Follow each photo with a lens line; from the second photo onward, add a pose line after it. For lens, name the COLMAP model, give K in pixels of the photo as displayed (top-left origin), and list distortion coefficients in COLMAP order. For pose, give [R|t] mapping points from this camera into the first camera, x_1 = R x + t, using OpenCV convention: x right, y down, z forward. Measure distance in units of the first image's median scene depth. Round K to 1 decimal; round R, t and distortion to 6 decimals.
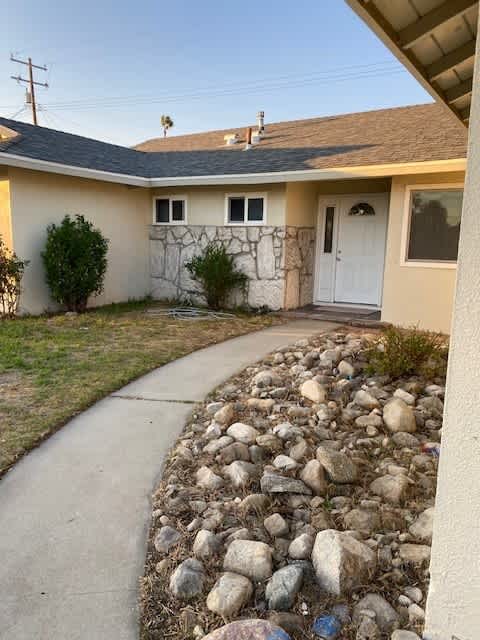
lens RADIAL K [[489.5, 0, 240.0], [0, 489.5, 320.0], [0, 0, 1]] dist [0.072319, -0.092095]
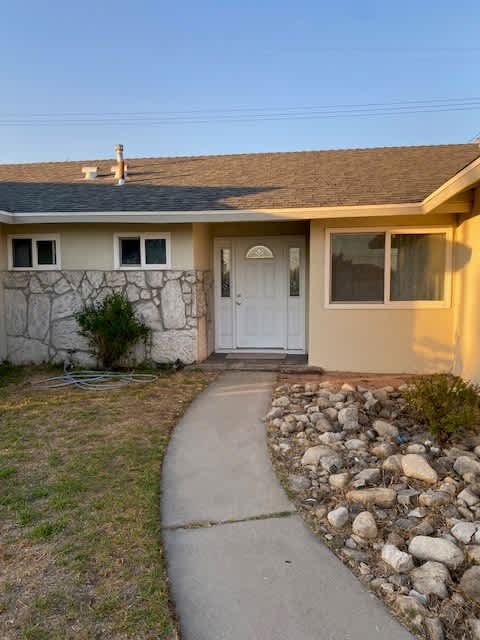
lens RADIAL K [[489.5, 0, 240.0], [0, 489.5, 320.0], [0, 0, 1]] dist [0.072319, -0.092095]
pose [[0.905960, -0.060734, 0.418984, -0.202539], [0.093439, 0.993936, -0.057965, -0.037223], [-0.412923, 0.091663, 0.906142, 0.148901]]
